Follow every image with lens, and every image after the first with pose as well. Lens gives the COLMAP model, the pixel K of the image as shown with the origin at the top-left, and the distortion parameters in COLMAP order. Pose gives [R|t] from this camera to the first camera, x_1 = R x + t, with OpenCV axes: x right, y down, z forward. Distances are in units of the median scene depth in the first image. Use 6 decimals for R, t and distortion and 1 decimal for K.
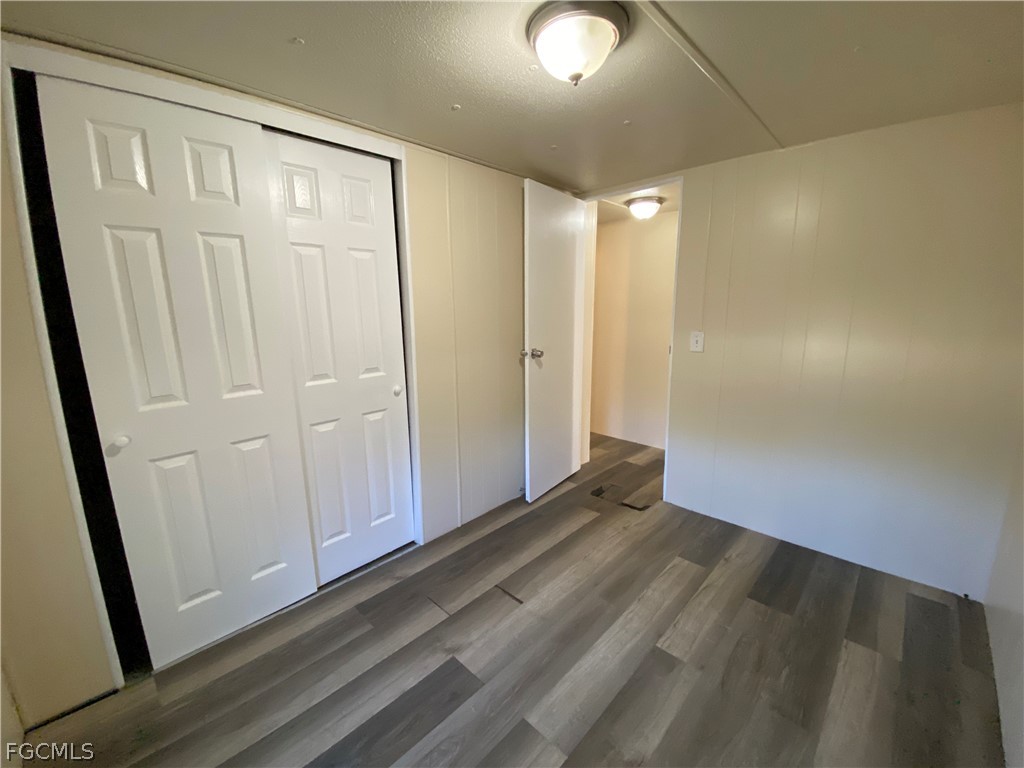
lens RADIAL K [[412.7, 0, 513.9], [0, 412.7, 383.5], [0, 0, 1]] dist [0.023880, -0.023240]
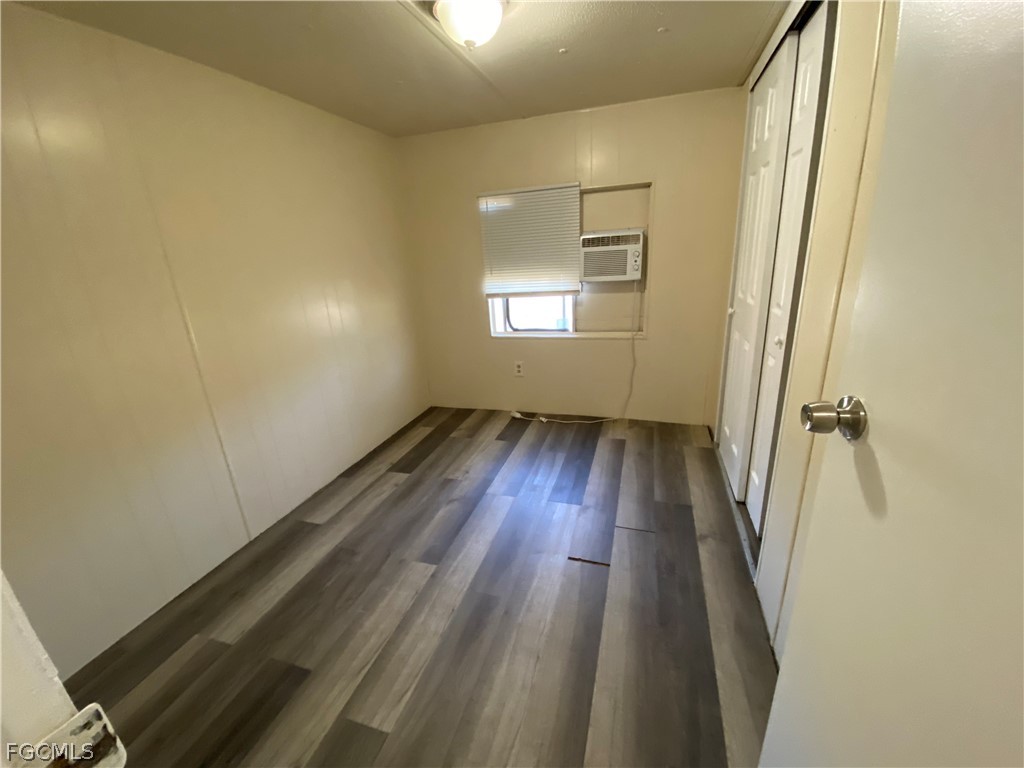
lens RADIAL K [[412.7, 0, 513.9], [0, 412.7, 383.5], [0, 0, 1]] dist [0.023880, -0.023240]
pose [[-0.896032, 0.190284, -0.401146, 0.454209], [-0.022417, 0.882962, 0.468908, -0.288757], [0.443423, 0.429150, -0.786897, 1.562835]]
